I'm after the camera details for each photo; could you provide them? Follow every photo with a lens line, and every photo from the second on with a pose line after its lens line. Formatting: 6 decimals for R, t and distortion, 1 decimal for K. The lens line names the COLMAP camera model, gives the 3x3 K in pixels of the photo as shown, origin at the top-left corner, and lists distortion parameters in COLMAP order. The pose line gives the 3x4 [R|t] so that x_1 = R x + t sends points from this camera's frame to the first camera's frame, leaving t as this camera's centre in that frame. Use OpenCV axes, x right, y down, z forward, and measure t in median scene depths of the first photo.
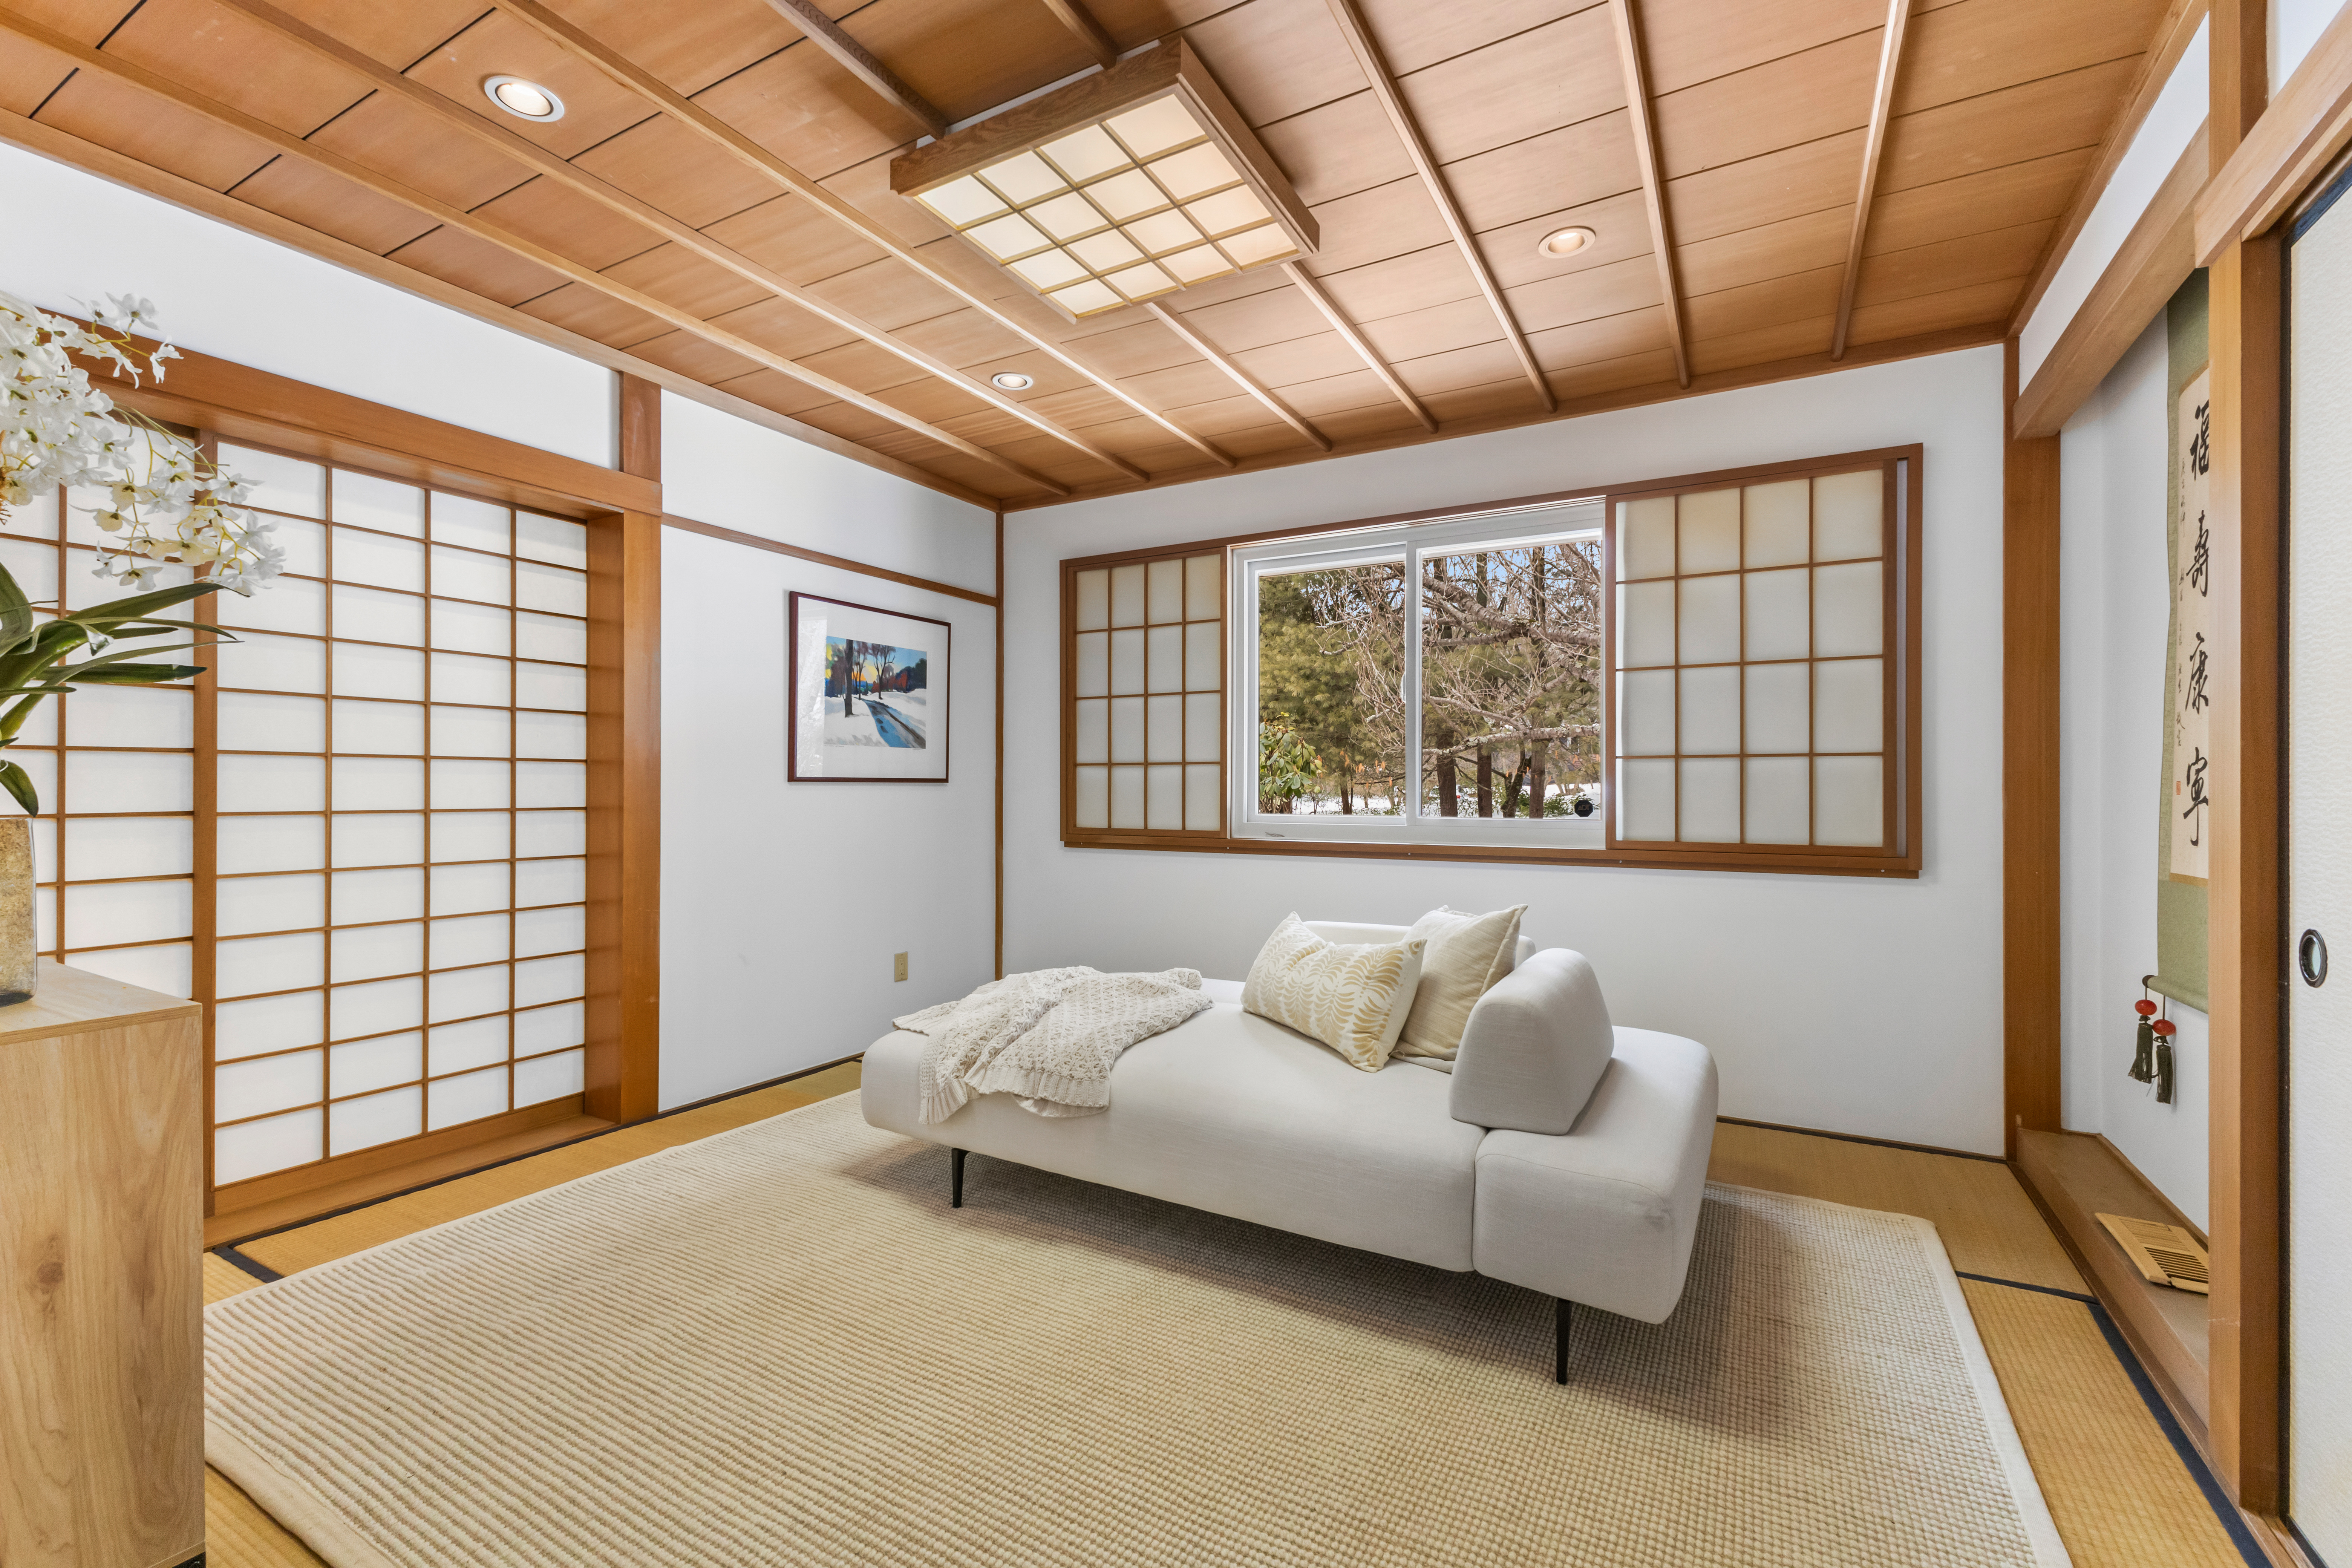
lens RADIAL K [[1015.5, 0, 1176.9], [0, 1015.5, 791.1], [0, 0, 1]] dist [0.020848, -0.006057]
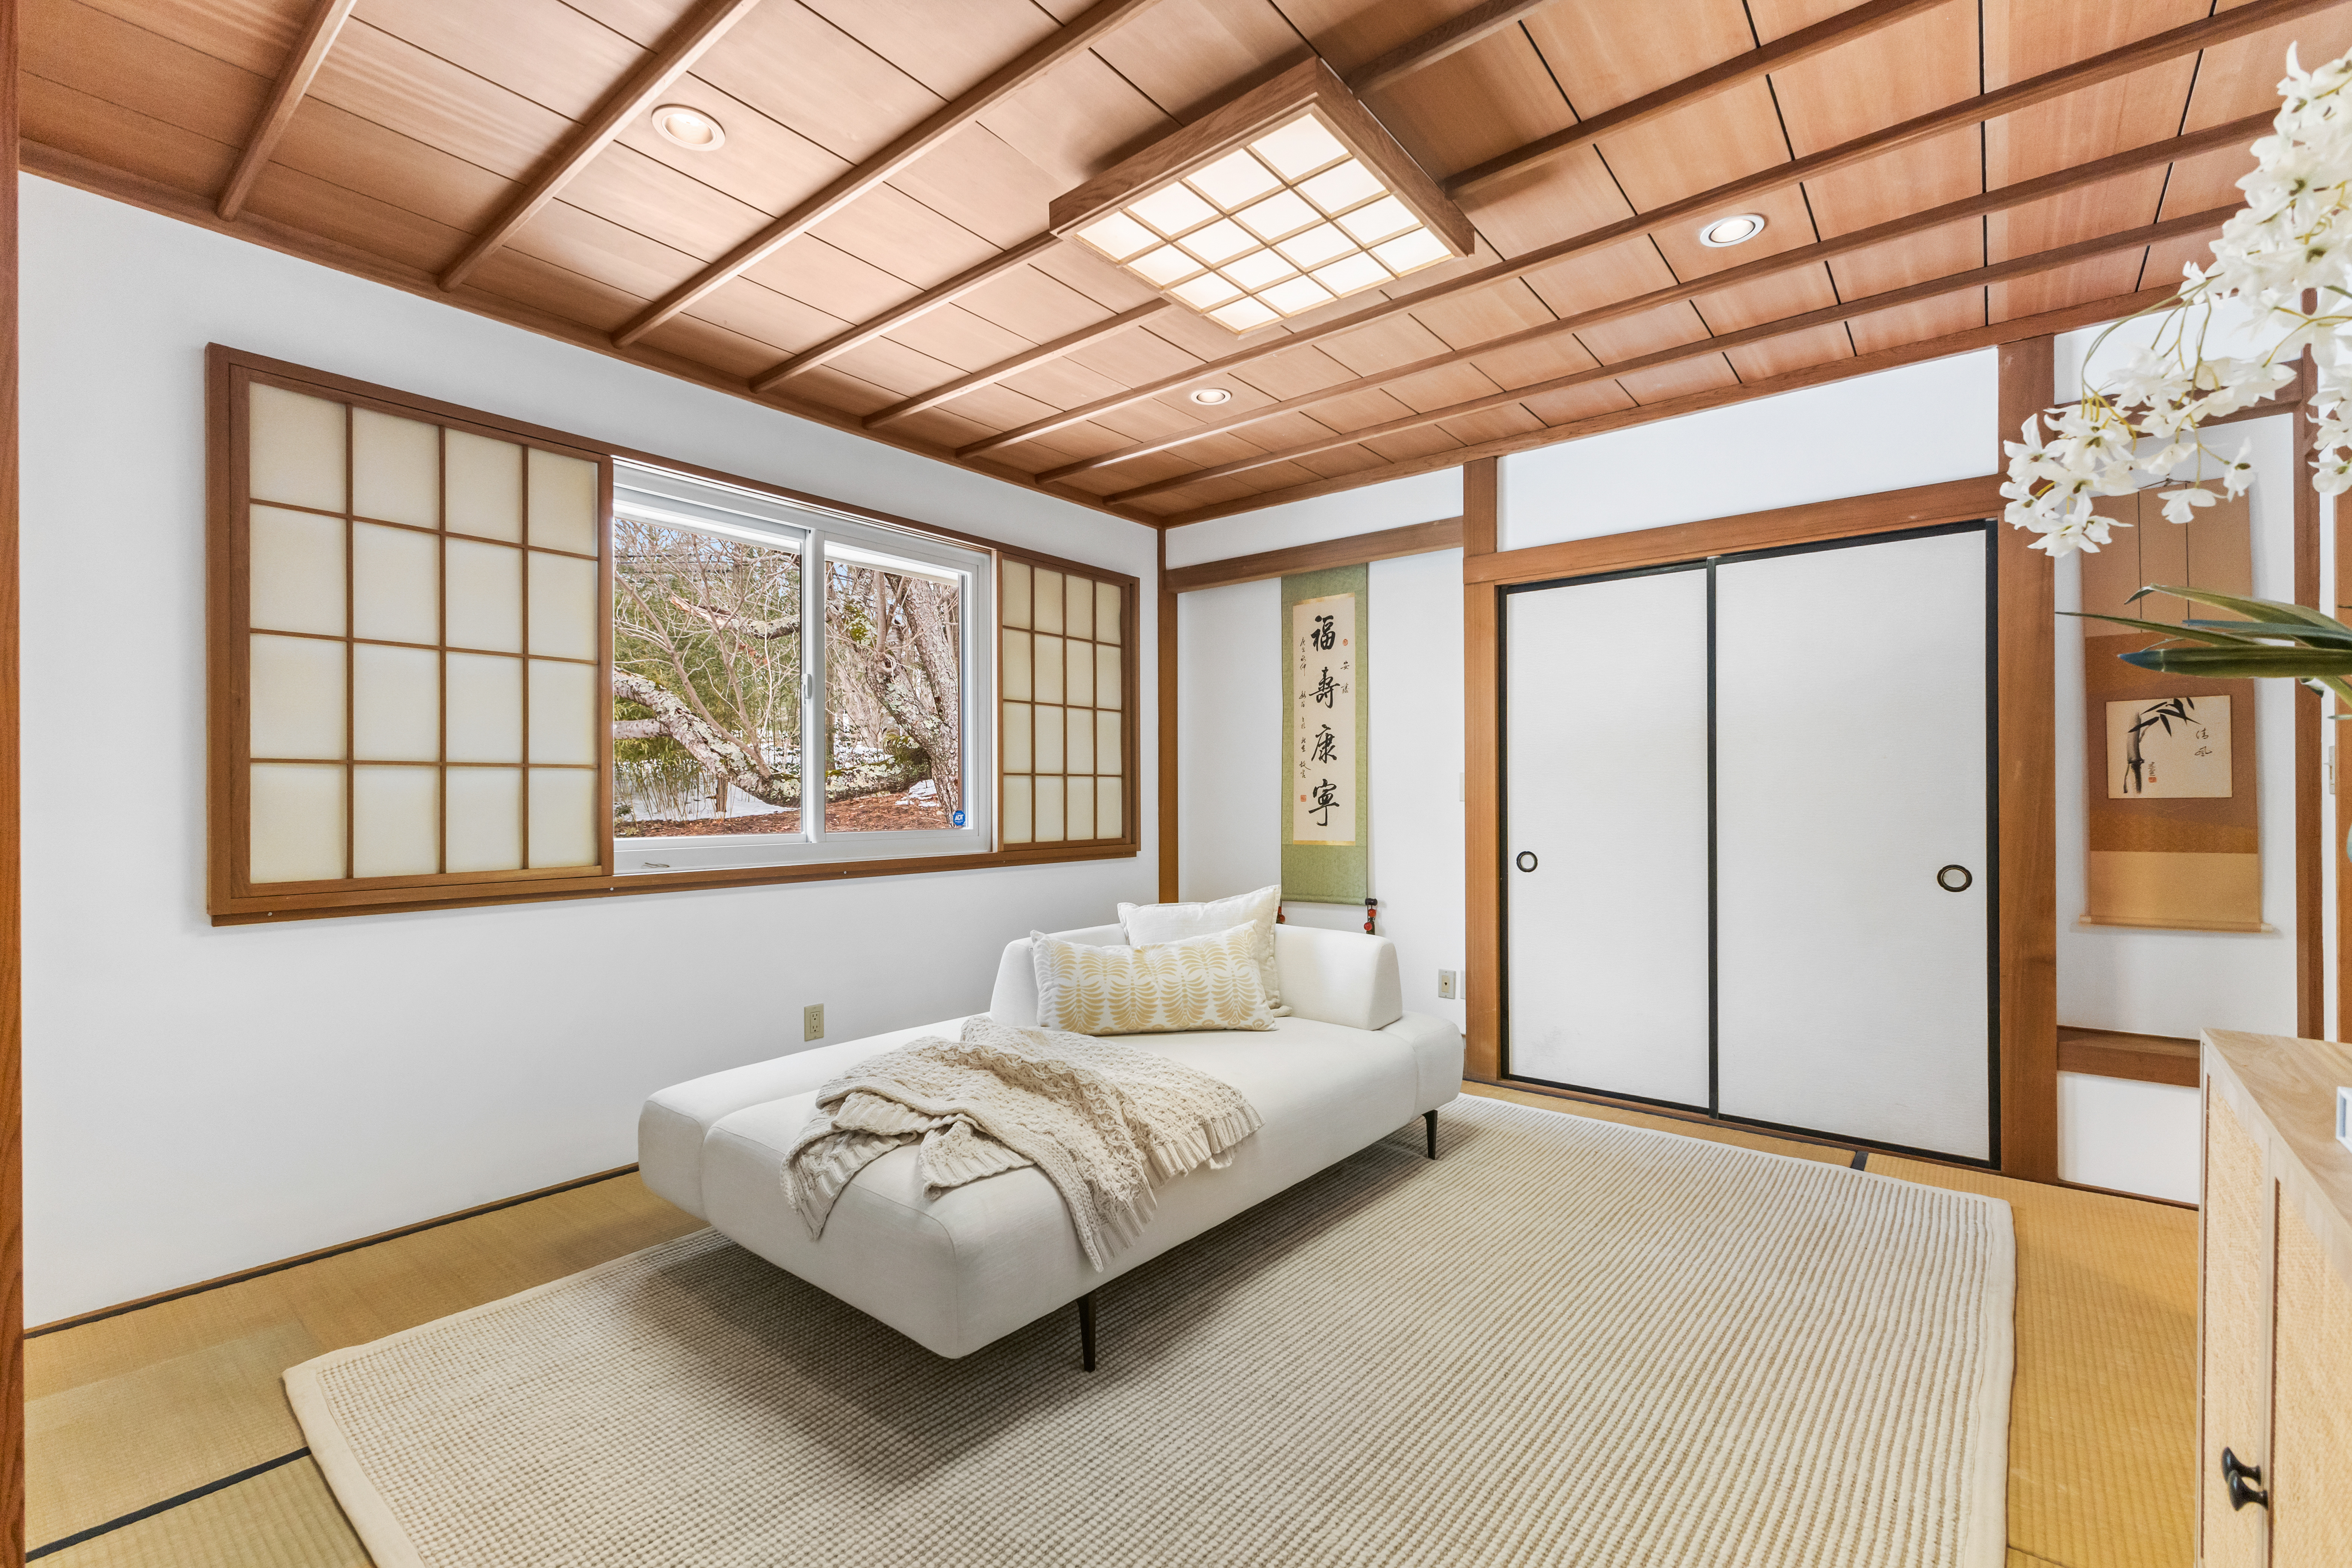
lens RADIAL K [[1015.5, 0, 1176.9], [0, 1015.5, 791.1], [0, 0, 1]] dist [0.020848, -0.006057]
pose [[0.163413, 0.005731, 0.986541, -0.714096], [0.013342, 0.999879, -0.008019, -0.000720], [-0.986467, 0.014473, 0.163317, 0.623574]]
